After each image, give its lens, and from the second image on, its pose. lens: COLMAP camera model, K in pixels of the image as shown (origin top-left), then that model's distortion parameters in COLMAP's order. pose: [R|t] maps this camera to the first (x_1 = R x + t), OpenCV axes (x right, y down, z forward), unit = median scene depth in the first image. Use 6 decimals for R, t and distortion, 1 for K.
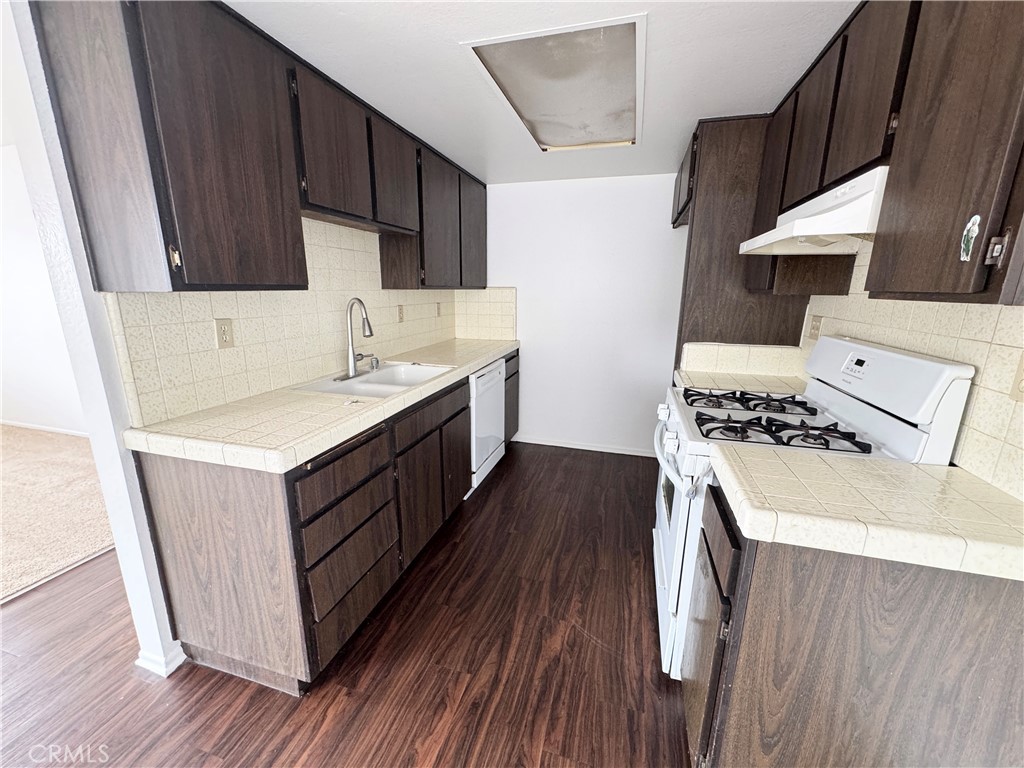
lens RADIAL K [[405.8, 0, 513.7], [0, 405.8, 383.0], [0, 0, 1]] dist [-0.005763, 0.000169]
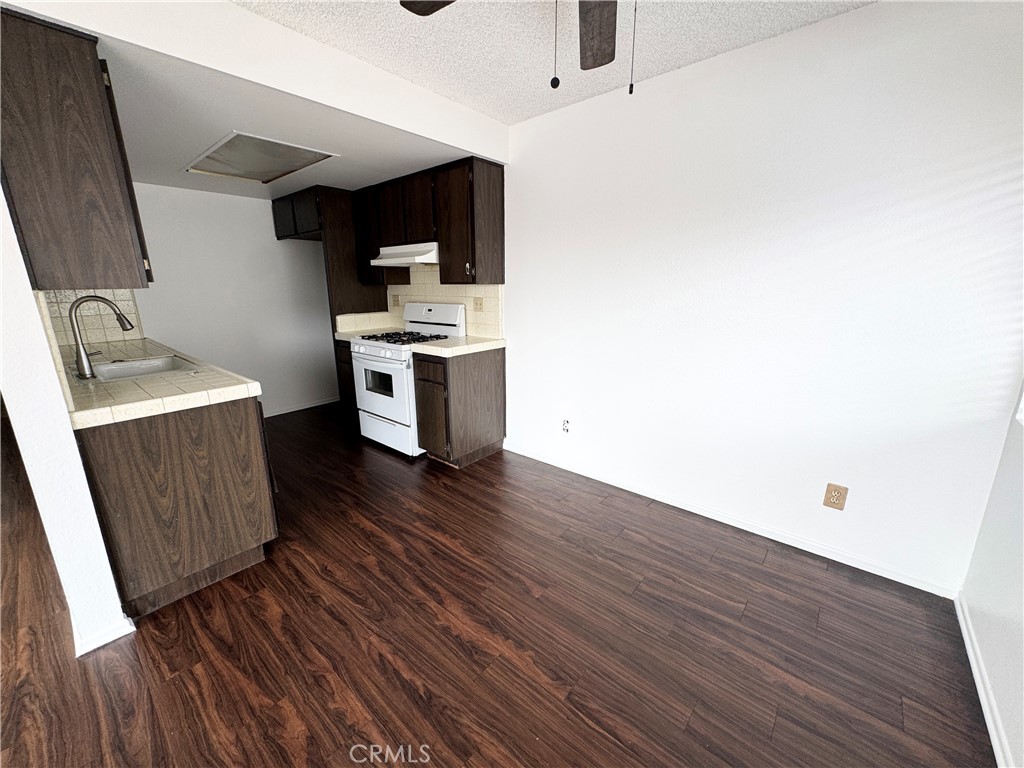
lens RADIAL K [[405.8, 0, 511.7], [0, 405.8, 386.9], [0, 0, 1]] dist [-0.005763, 0.000169]
pose [[0.415121, -0.237500, 0.878219, -1.356668], [0.221328, 0.962686, 0.155725, 0.136502], [-0.882433, 0.129729, 0.452197, -0.581579]]
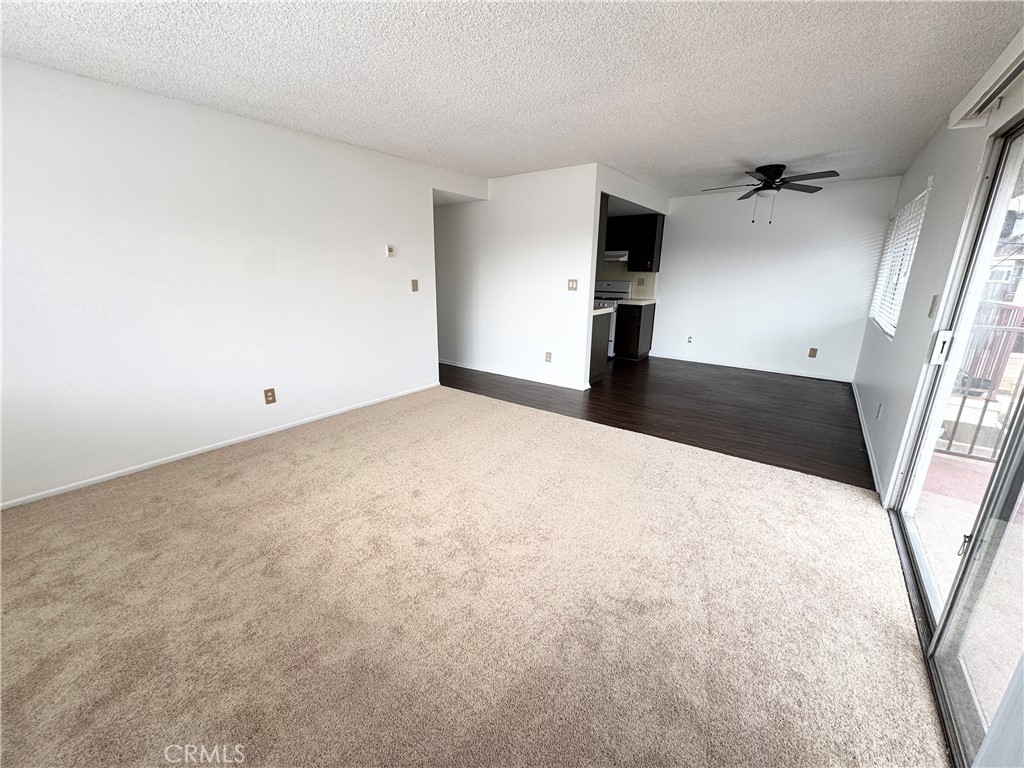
lens RADIAL K [[405.8, 0, 509.6], [0, 405.8, 386.0], [0, 0, 1]] dist [-0.005763, 0.000169]
pose [[0.367305, -0.261270, 0.892650, -4.475011], [0.208653, 0.958420, 0.194664, -0.086776], [-0.906394, 0.114753, 0.406547, 0.238583]]
